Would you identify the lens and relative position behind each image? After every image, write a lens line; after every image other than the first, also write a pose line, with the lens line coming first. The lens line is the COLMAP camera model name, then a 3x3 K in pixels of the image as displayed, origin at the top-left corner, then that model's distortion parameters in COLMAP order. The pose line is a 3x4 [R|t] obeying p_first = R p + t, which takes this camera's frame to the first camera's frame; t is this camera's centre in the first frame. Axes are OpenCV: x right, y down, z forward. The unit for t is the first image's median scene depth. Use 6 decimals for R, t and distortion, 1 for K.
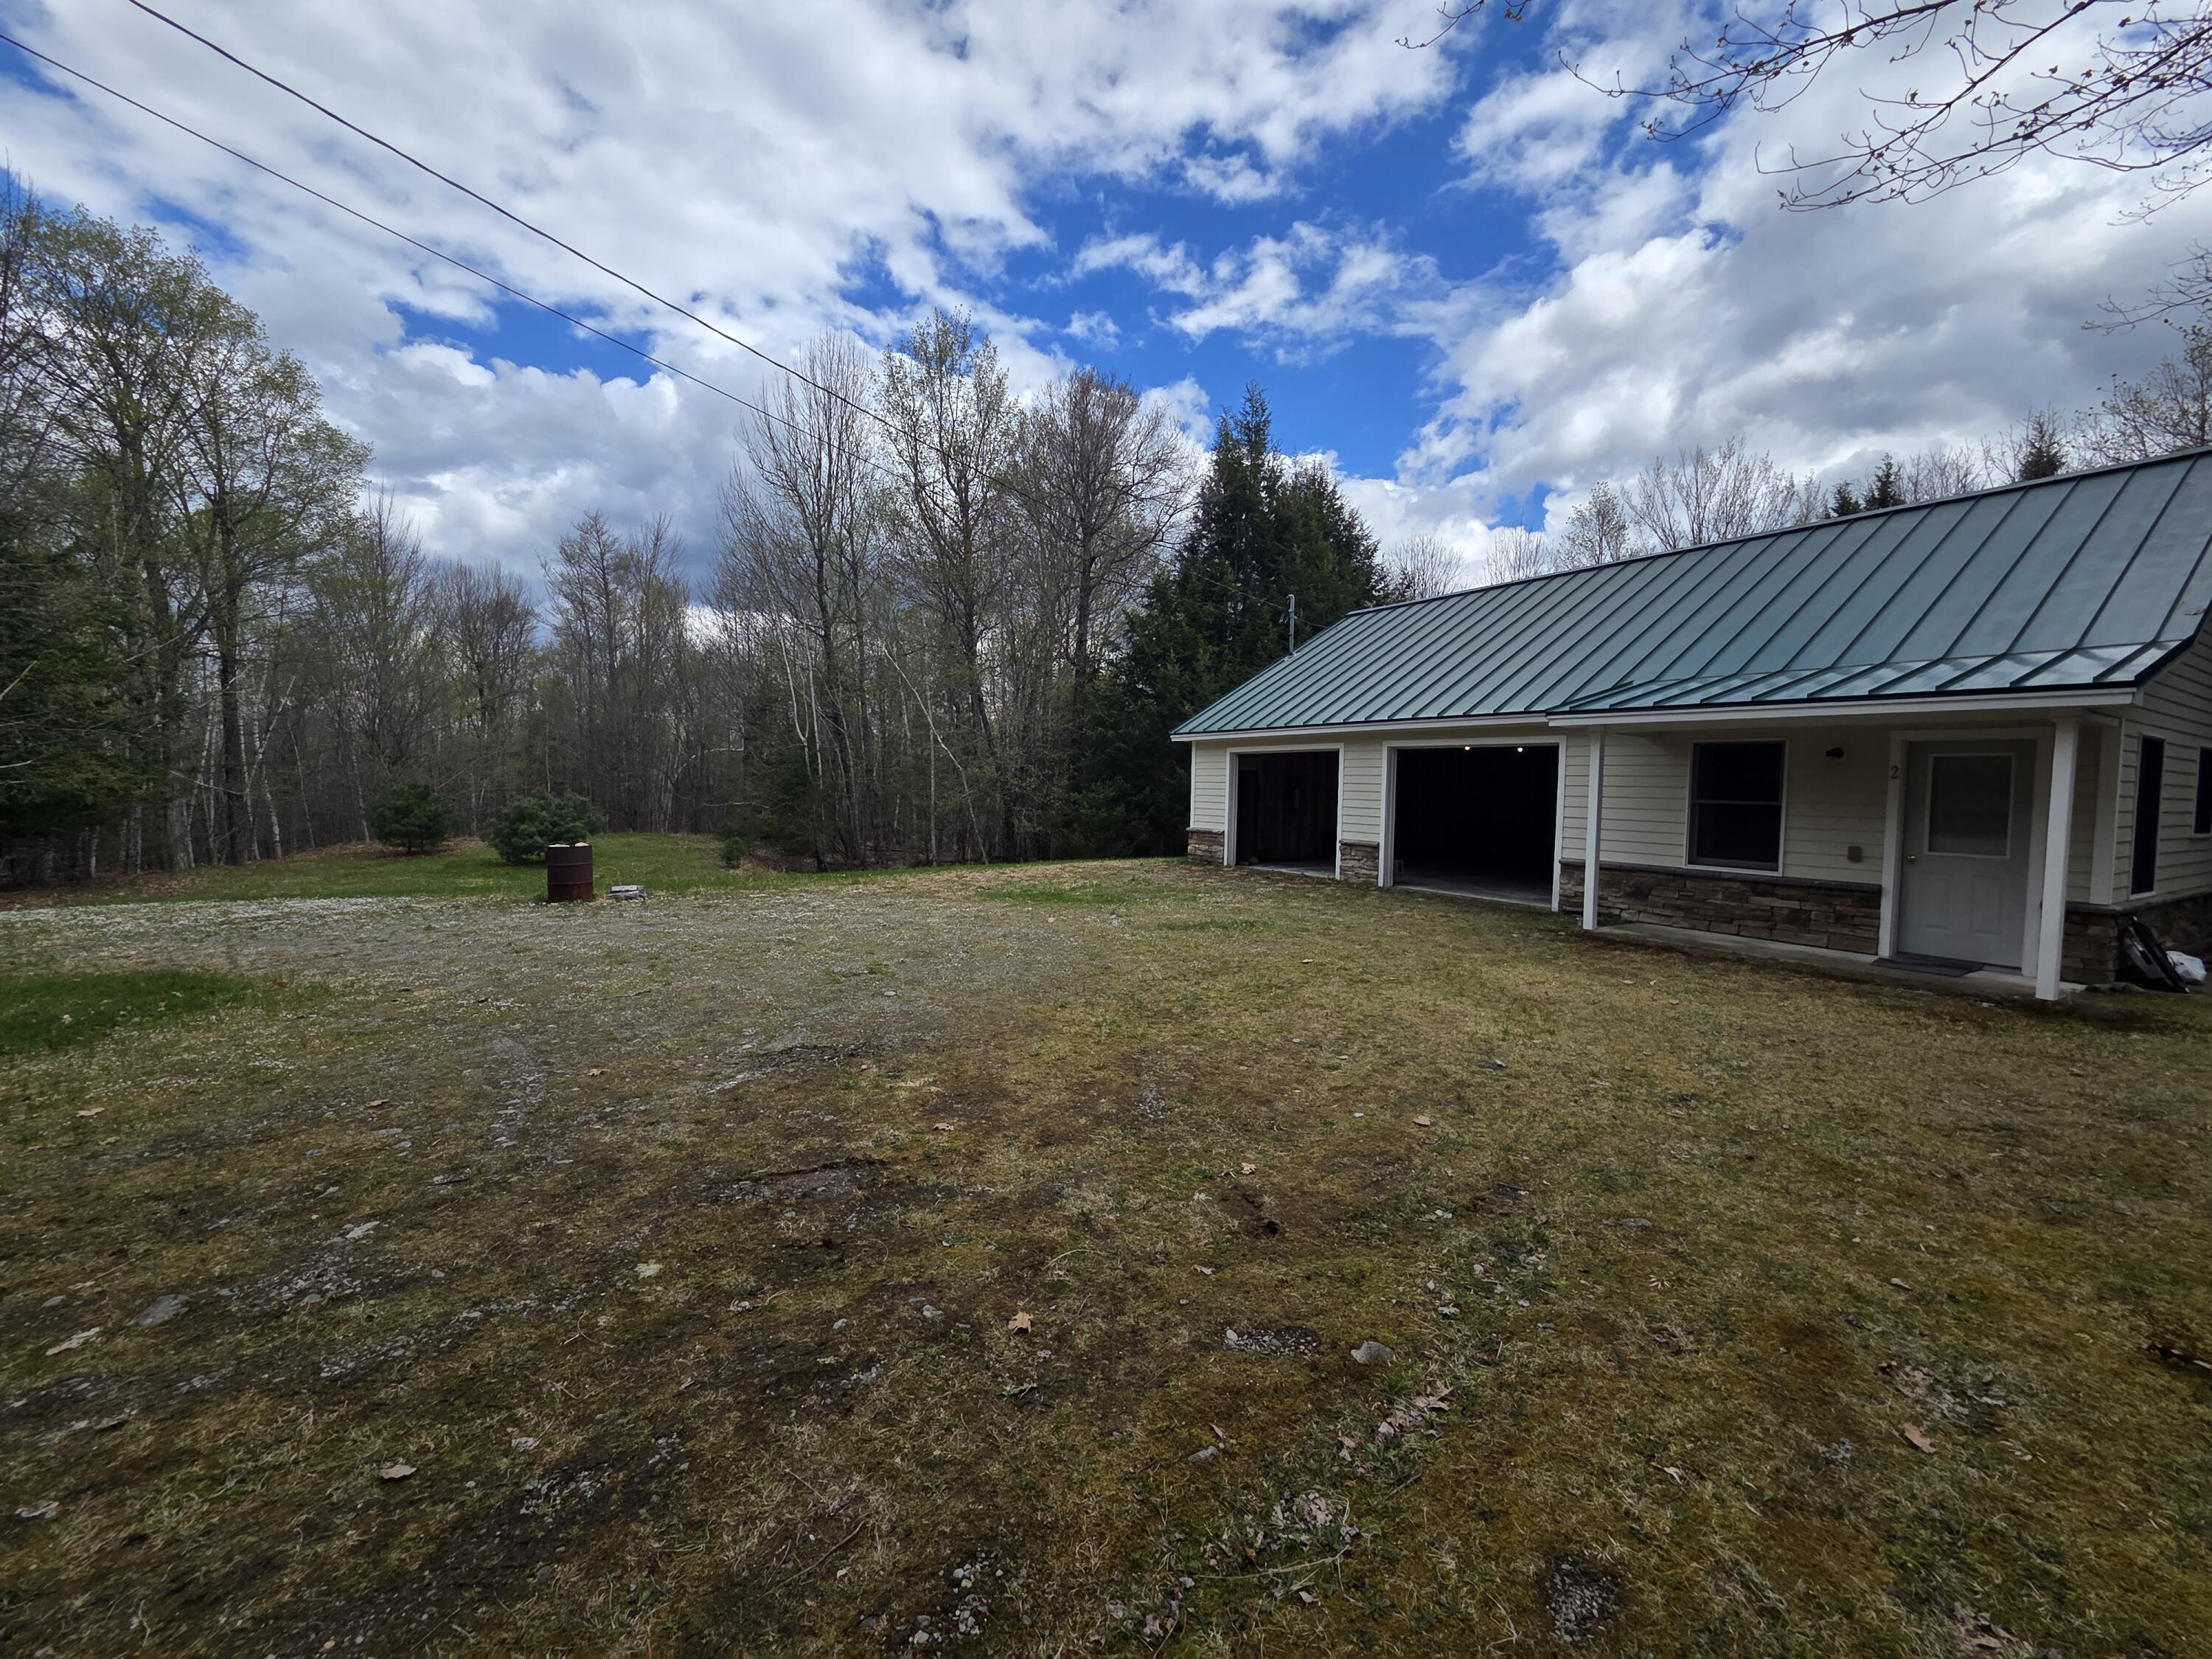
lens RADIAL K [[920.2, 0, 1100.8], [0, 920.2, 828.6], [0, 0, 1]] dist [0.008231, -0.002057]
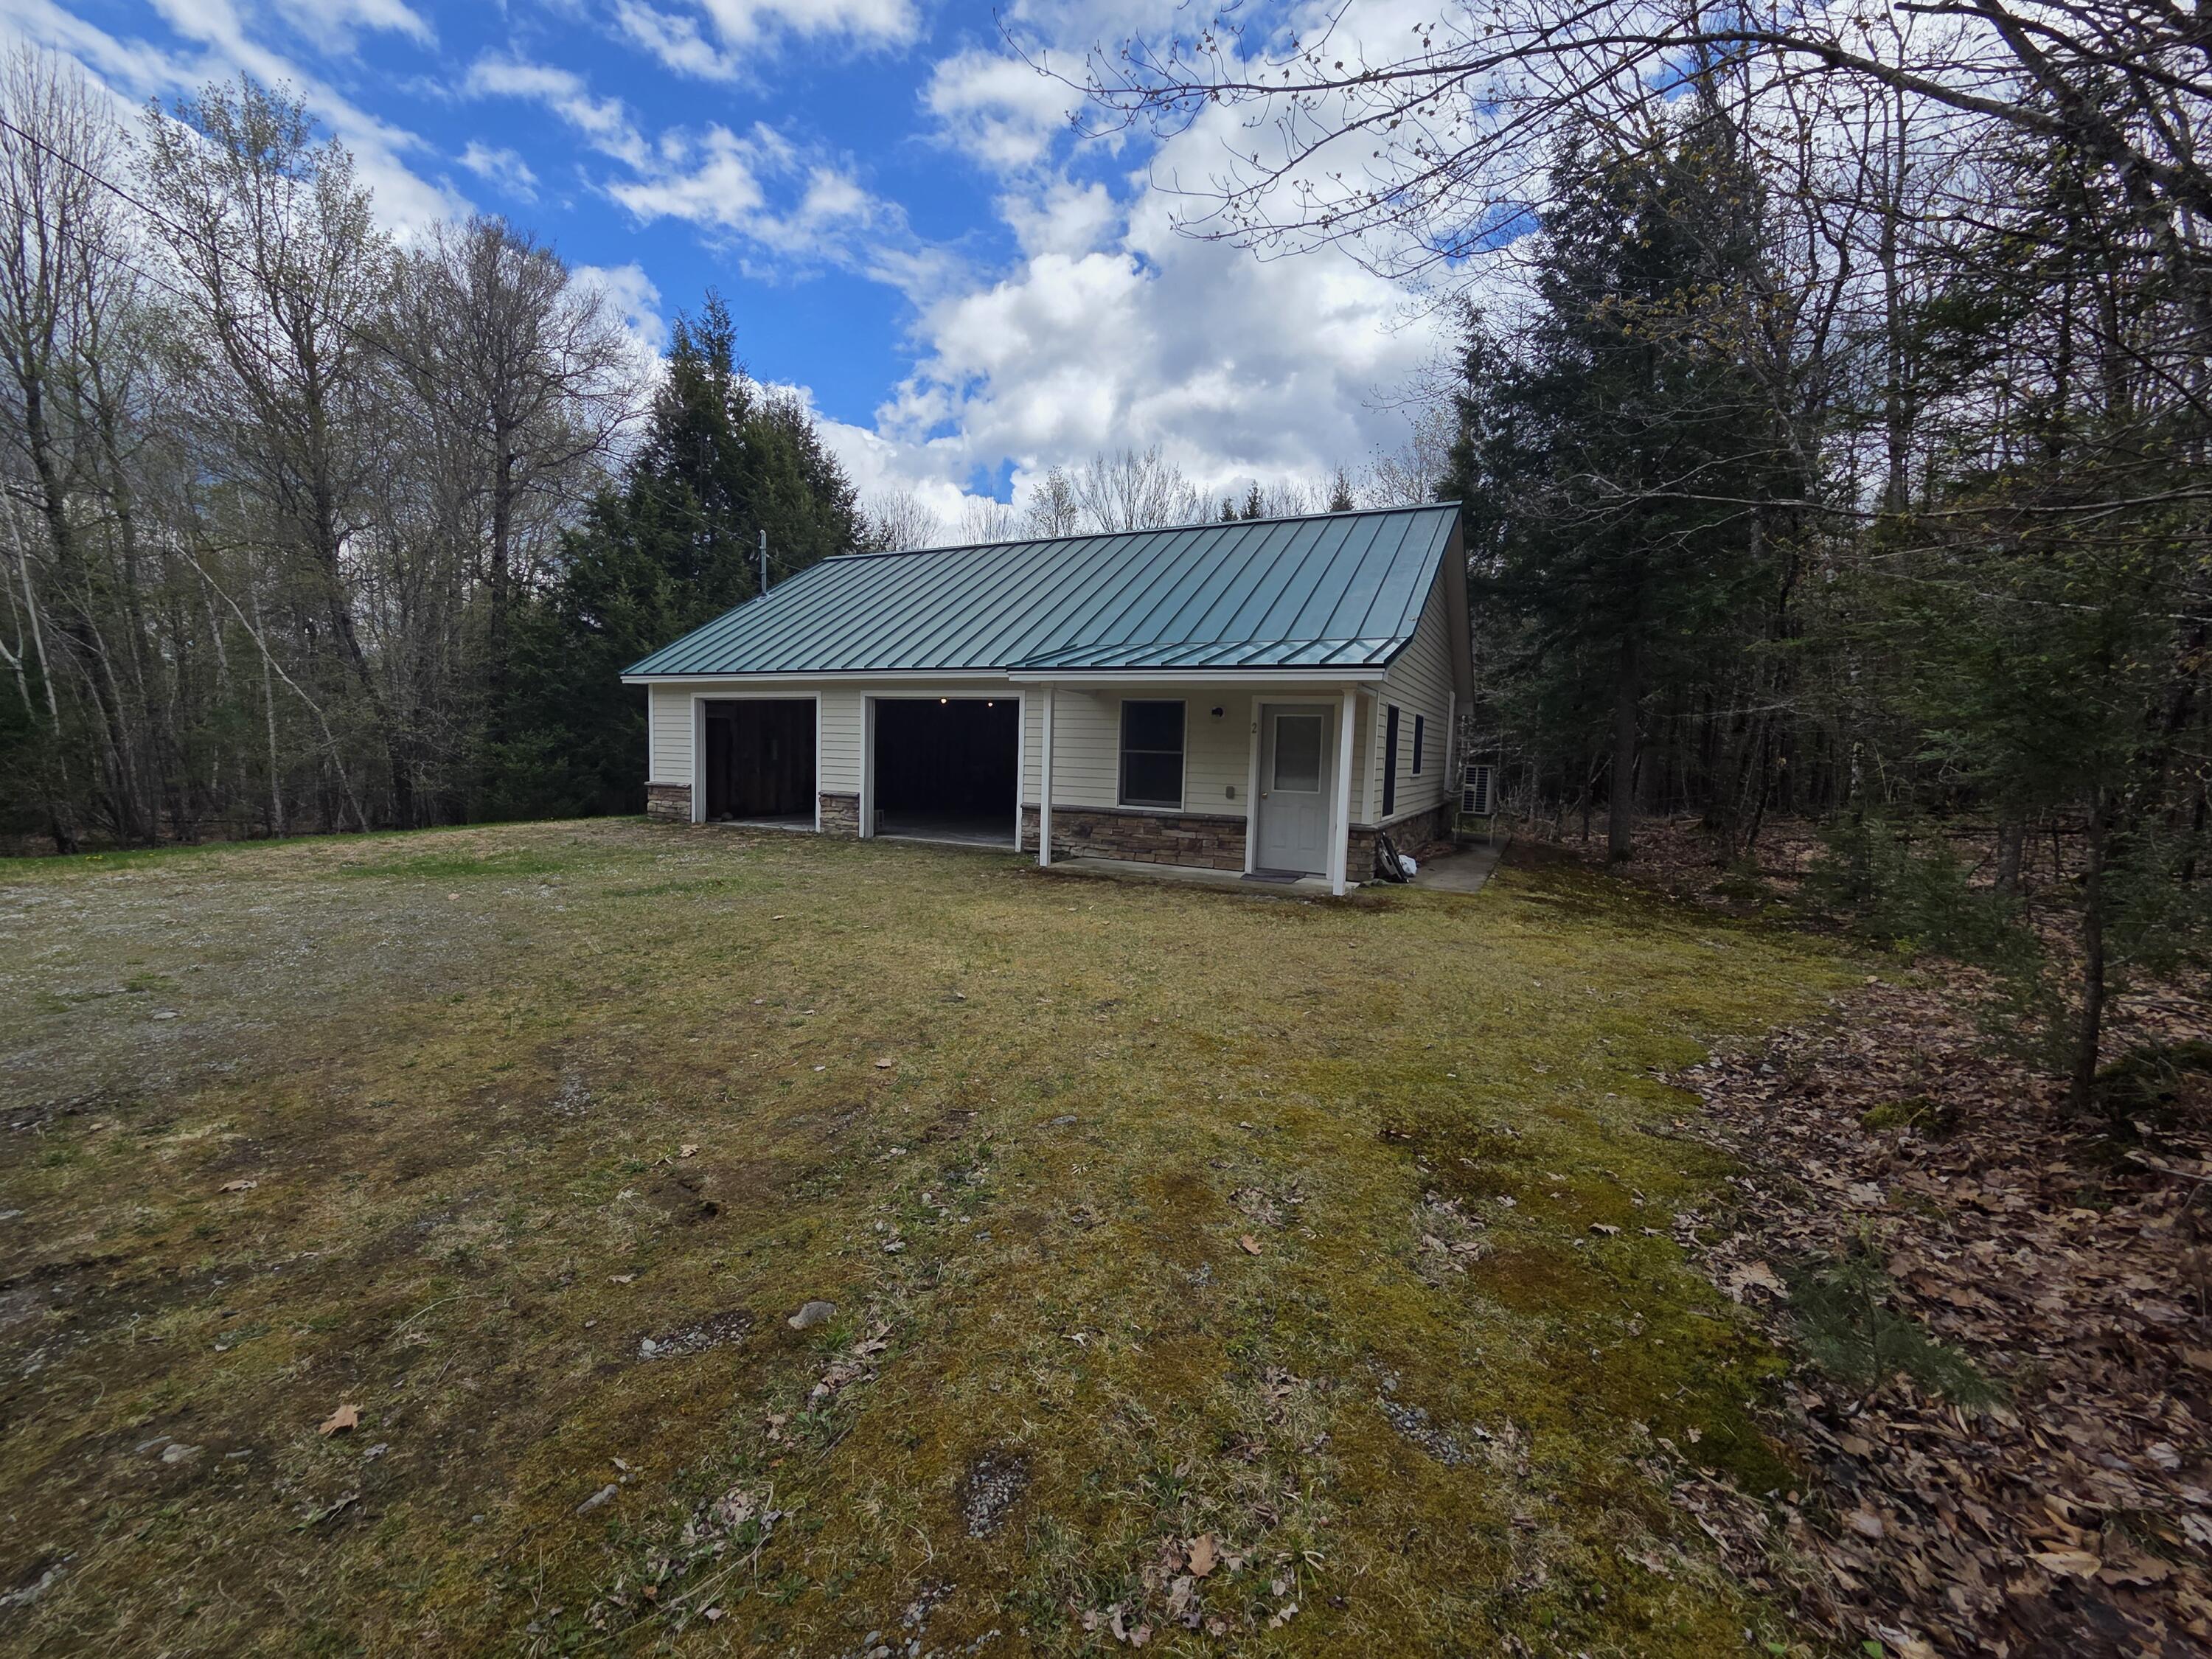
lens RADIAL K [[920.2, 0, 1108.5], [0, 920.2, 839.3], [0, 0, 1]] dist [0.008231, -0.002057]
pose [[0.854918, -0.046637, 0.516662, 0.020431], [0.015112, 0.997767, 0.065058, 0.005287], [-0.518542, -0.047812, 0.853714, 0.012546]]
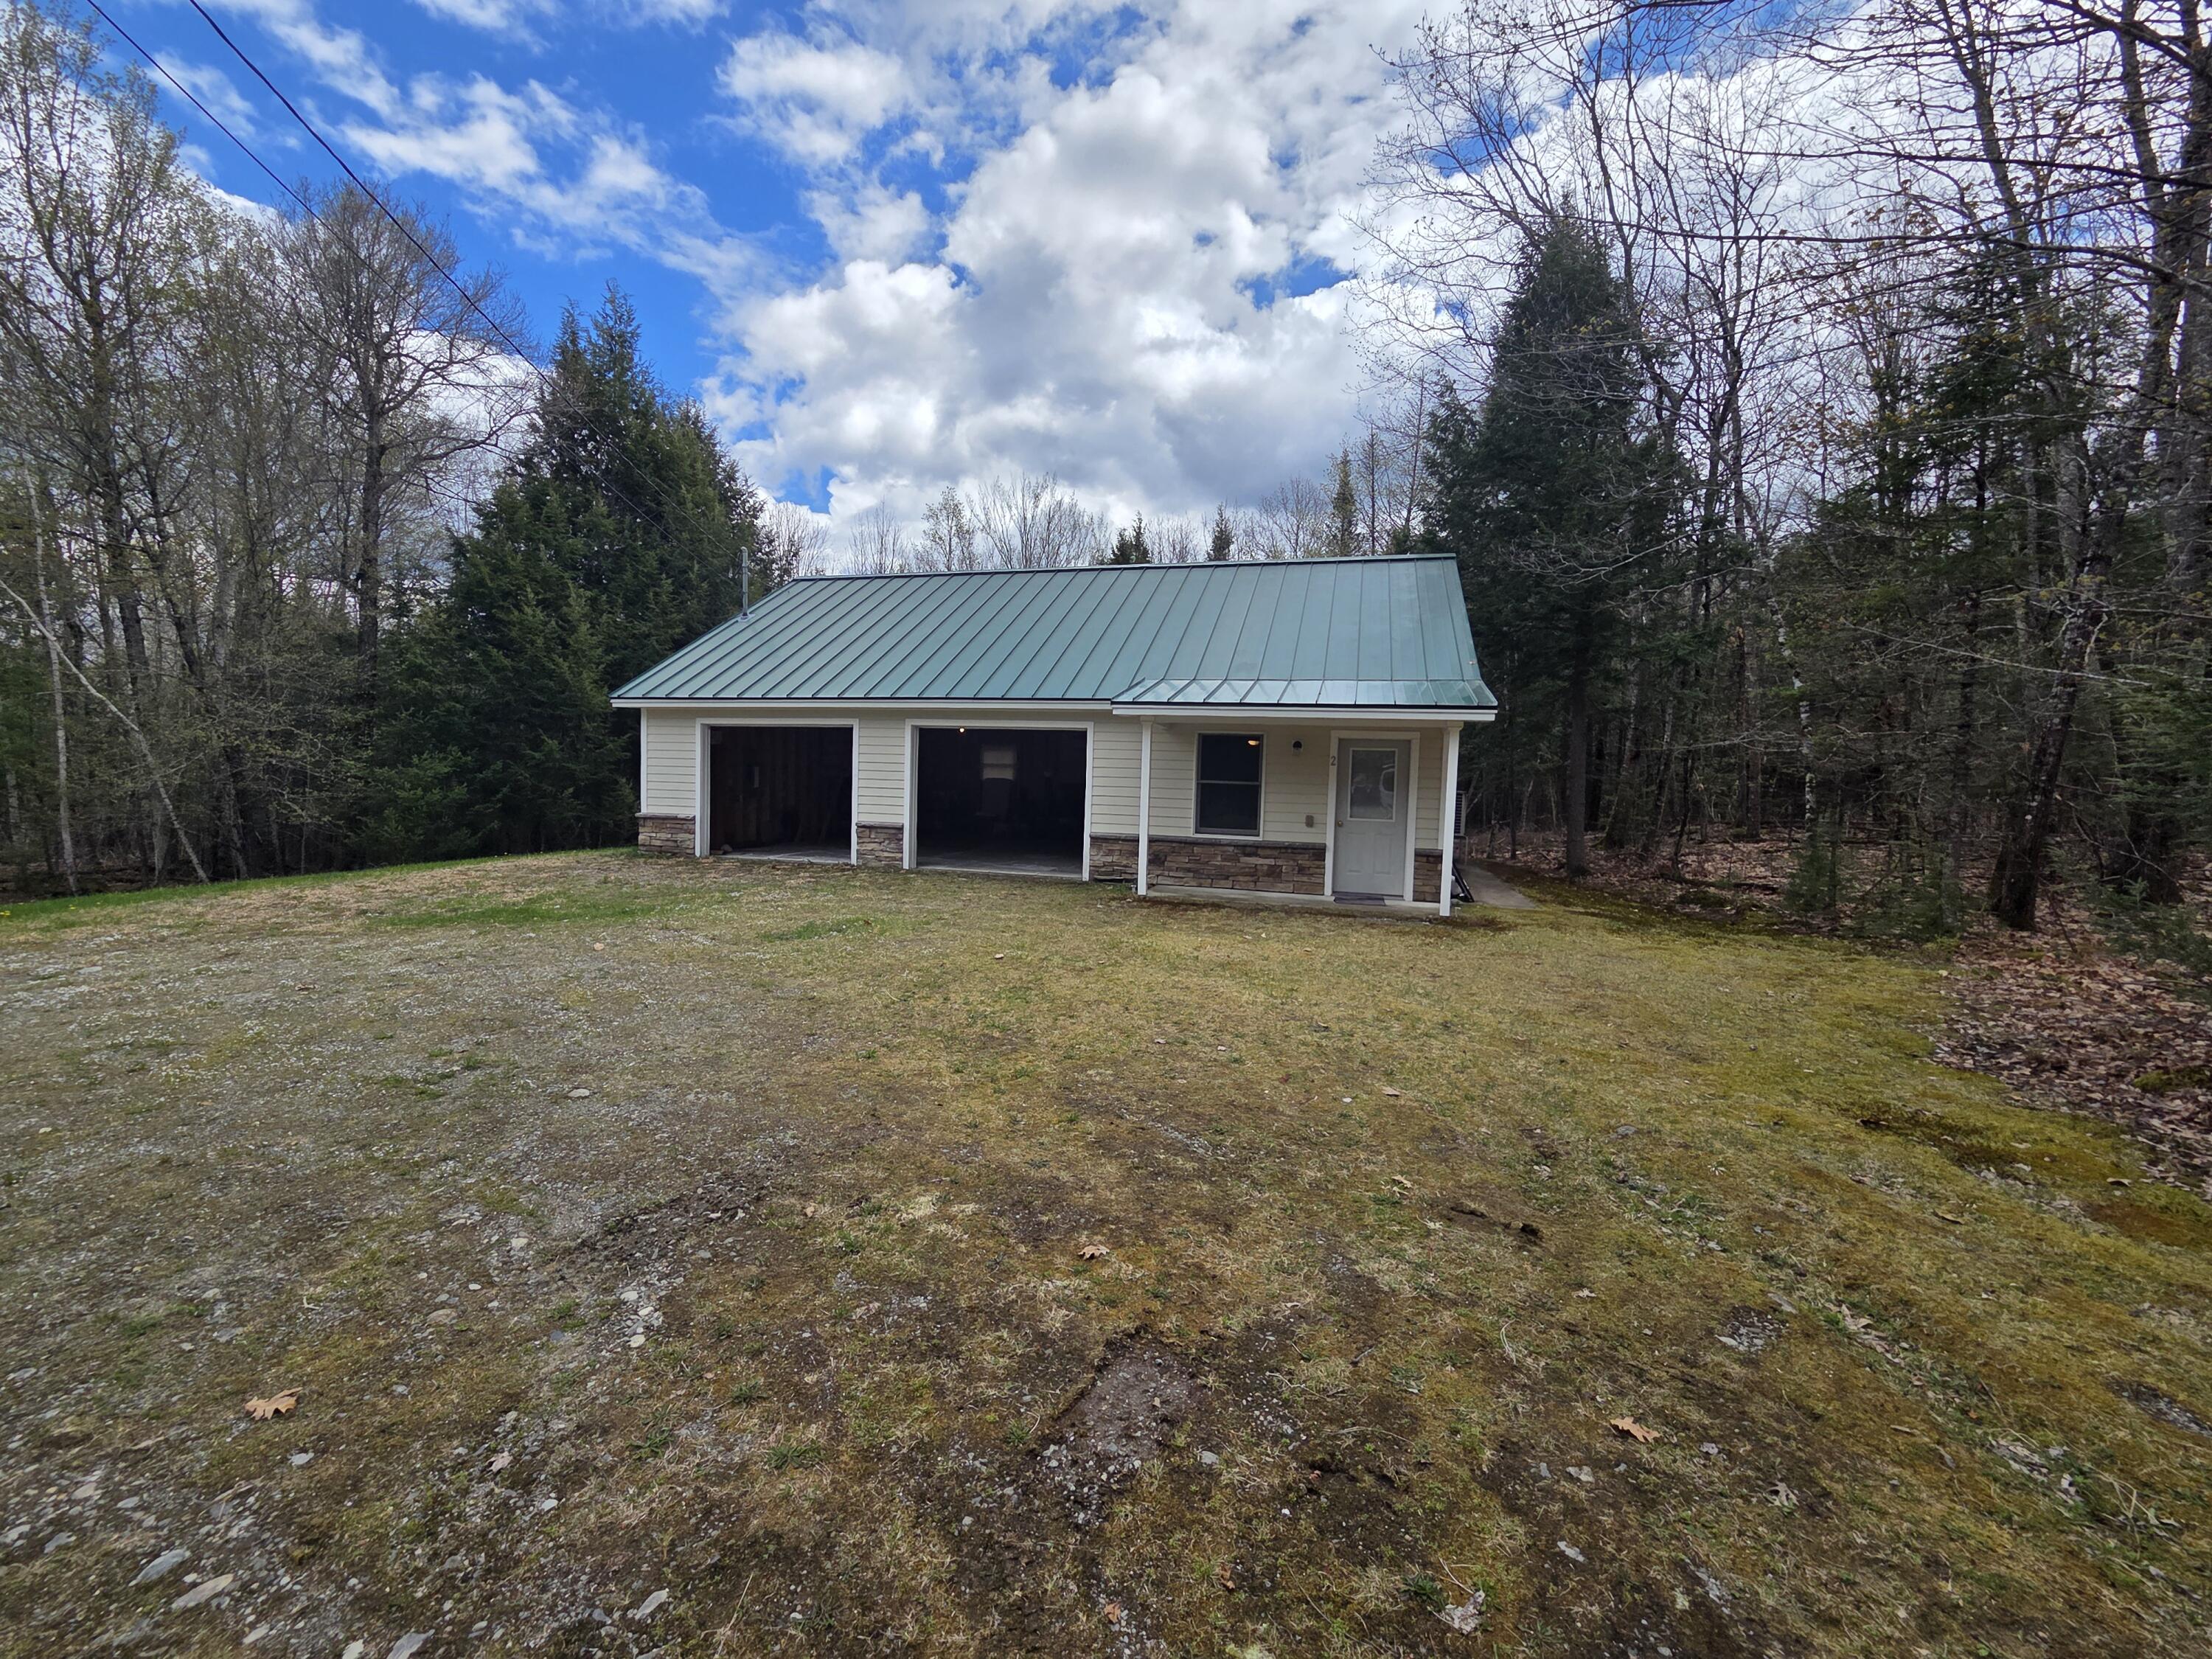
lens RADIAL K [[920.2, 0, 1088.6], [0, 920.2, 860.5], [0, 0, 1]] dist [0.008231, -0.002057]
pose [[0.743741, -0.063589, 0.665436, -0.241144], [0.020838, 0.997187, 0.072001, -0.014411], [-0.668143, -0.039684, 0.742974, 0.169875]]
